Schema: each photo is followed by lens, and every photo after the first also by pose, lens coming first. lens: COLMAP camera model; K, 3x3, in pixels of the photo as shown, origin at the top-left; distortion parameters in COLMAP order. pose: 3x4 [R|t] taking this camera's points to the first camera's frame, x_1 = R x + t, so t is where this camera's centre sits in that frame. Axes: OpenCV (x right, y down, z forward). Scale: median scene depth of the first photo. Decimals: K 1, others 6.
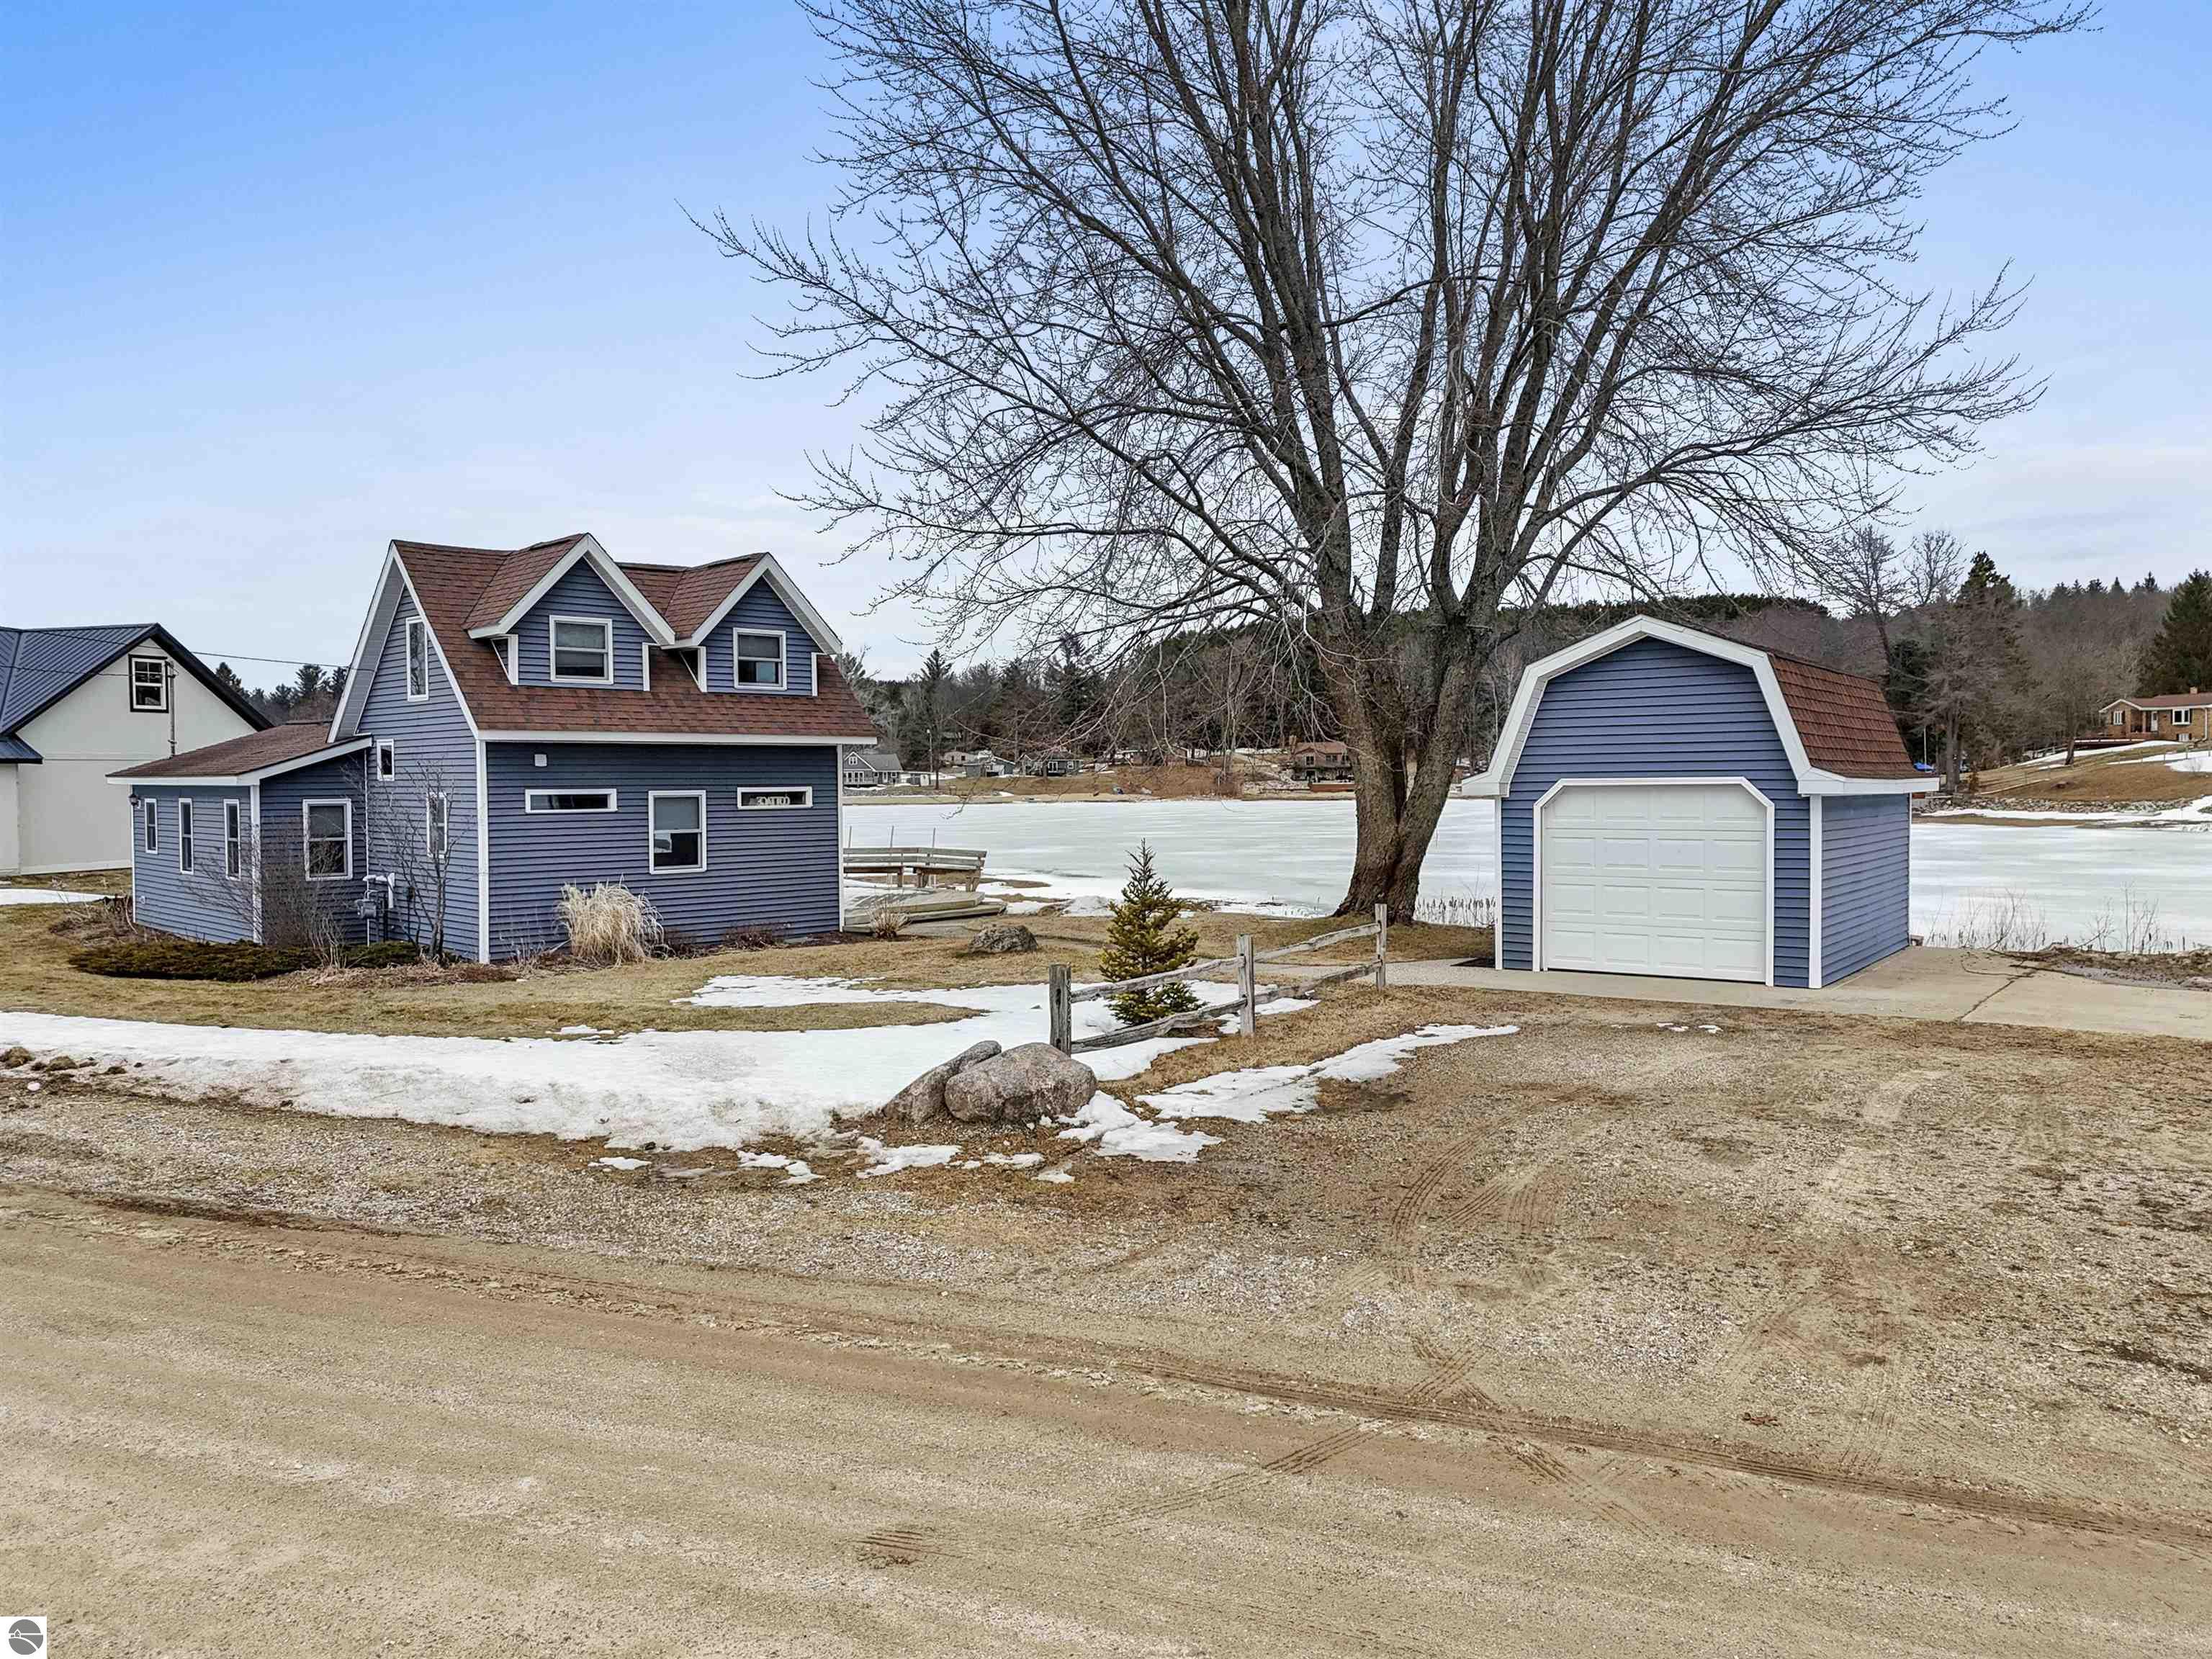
lens RADIAL K [[1628.5, 0, 1113.5], [0, 1628.5, 828.5], [0, 0, 1]] dist [0.073764, -0.070751]
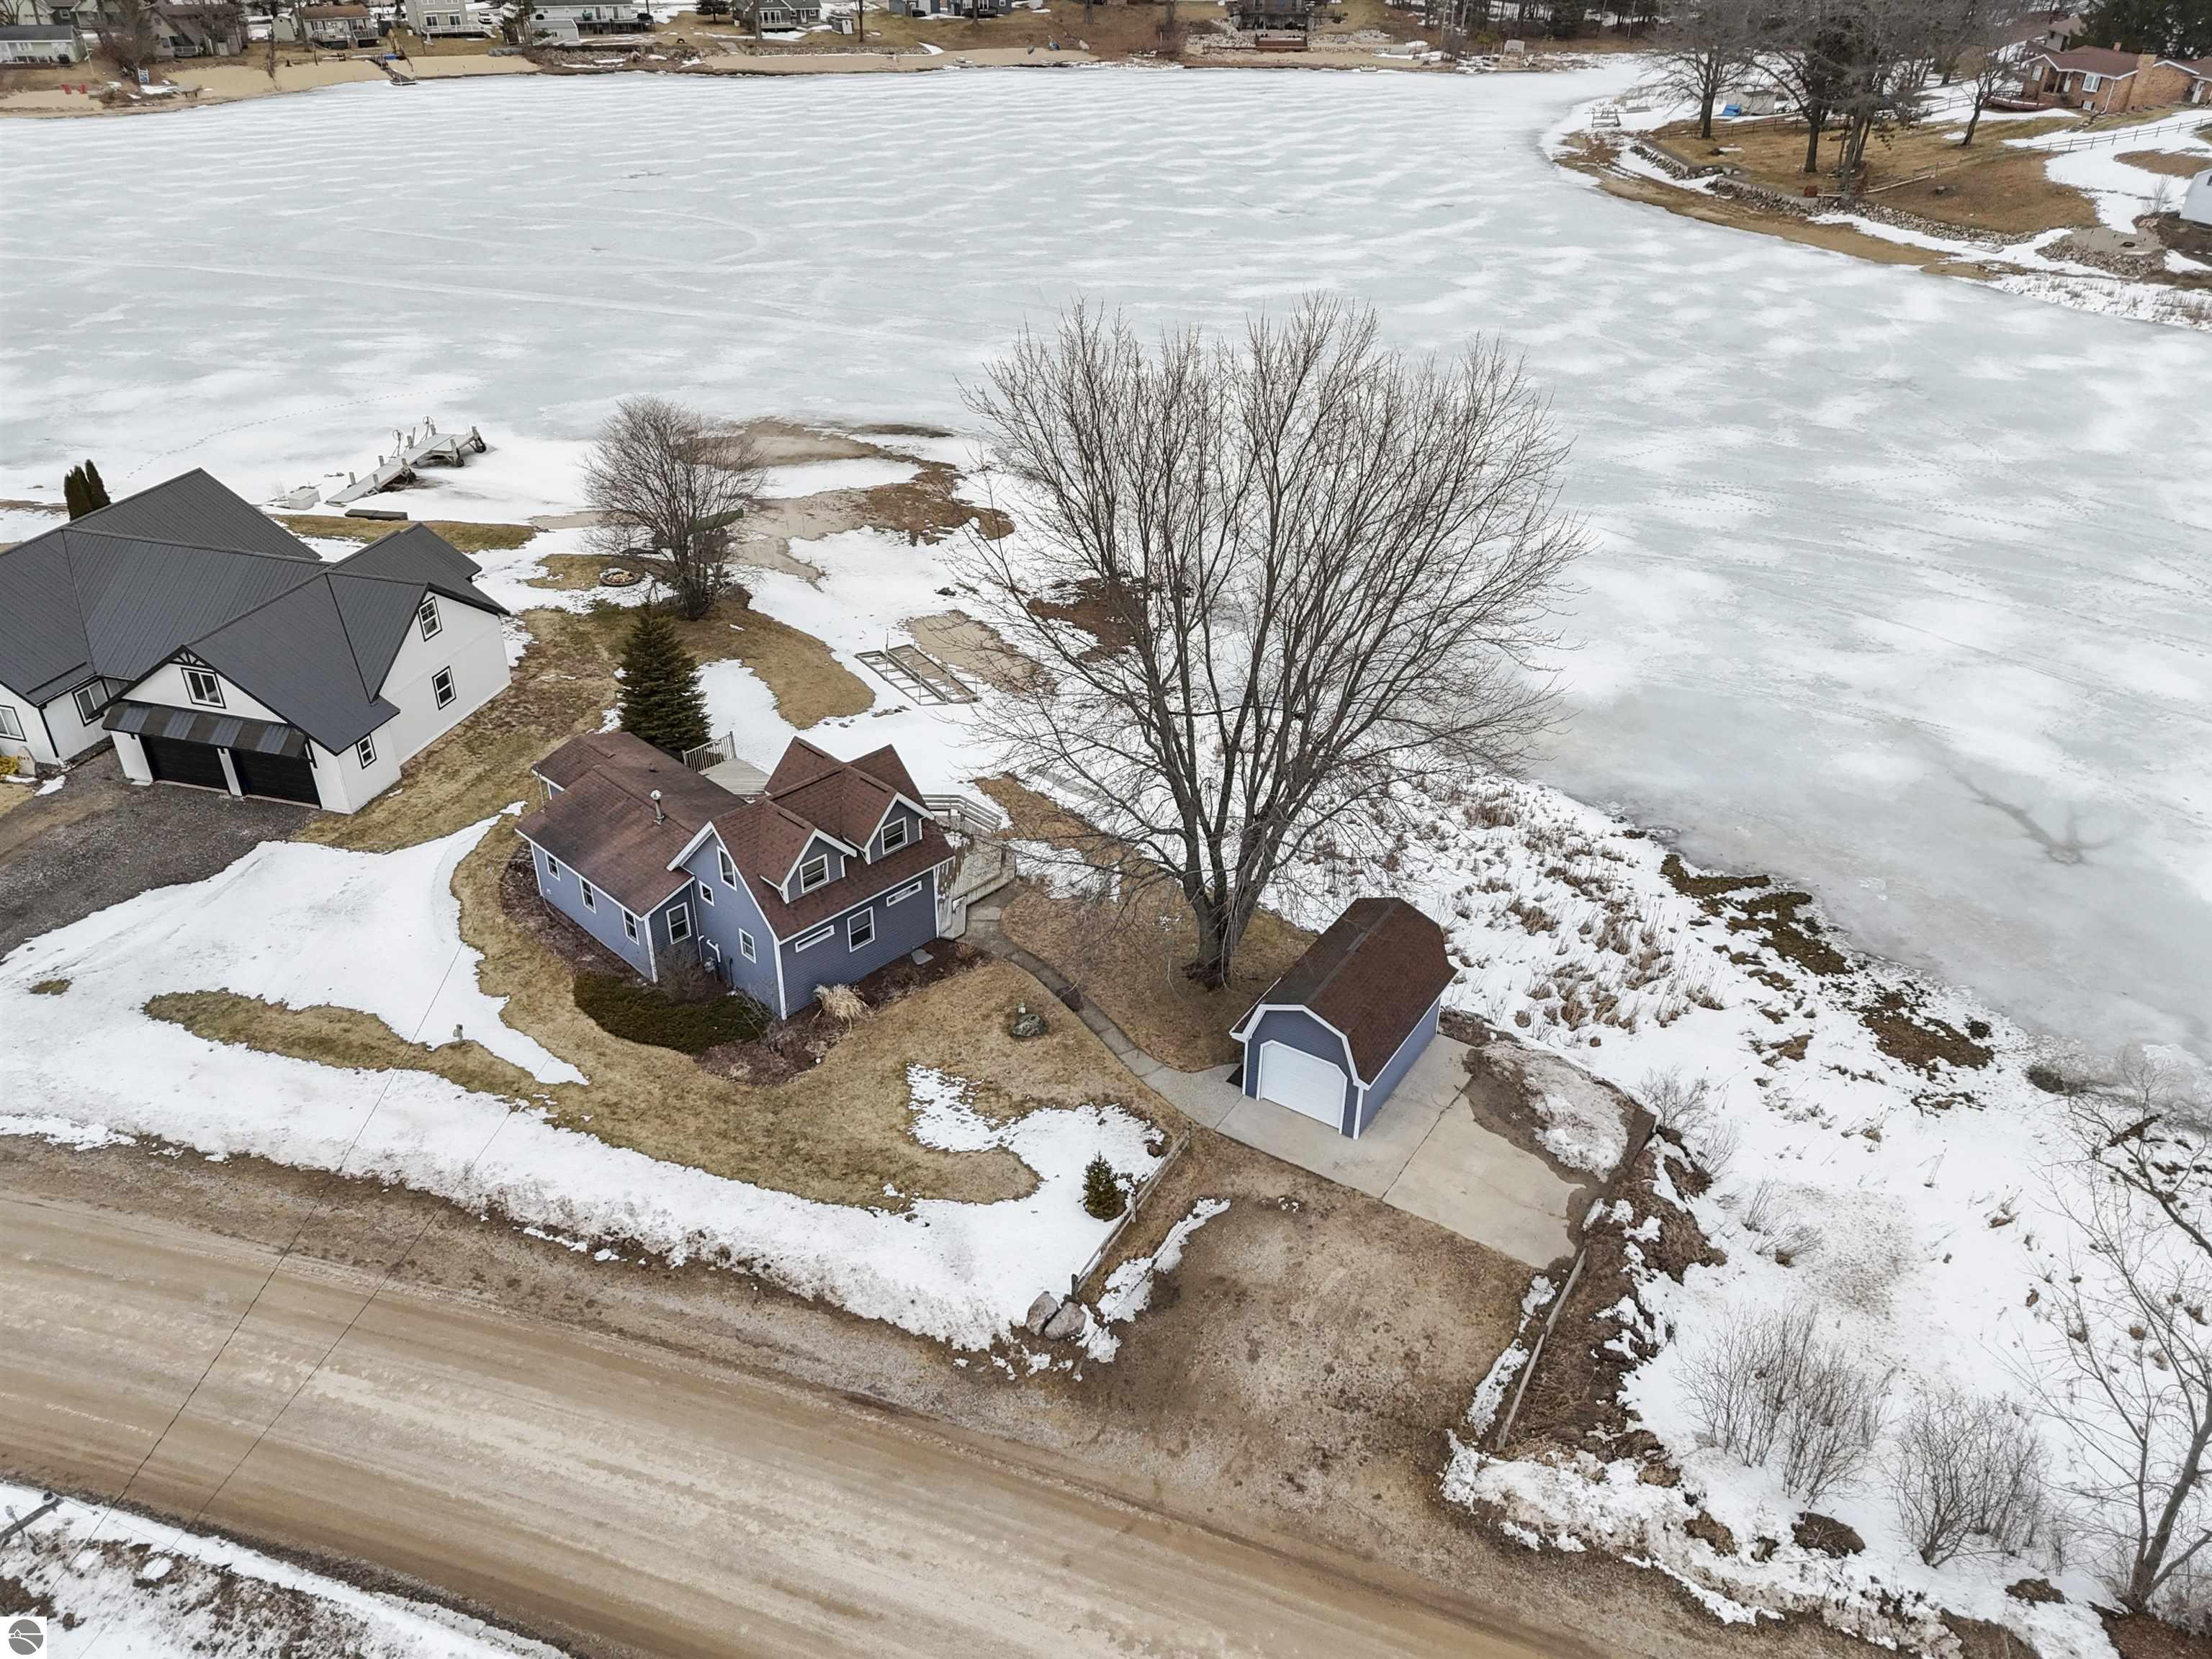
lens RADIAL K [[1620.2, 0, 1112.1], [0, 1620.2, 812.6], [0, 0, 1]] dist [0.073133, -0.067421]
pose [[0.999159, -0.002084, 0.040940, -0.044763], [-0.017759, 0.878124, 0.478104, -1.144395], [-0.036947, -0.478429, 0.877348, -0.718137]]
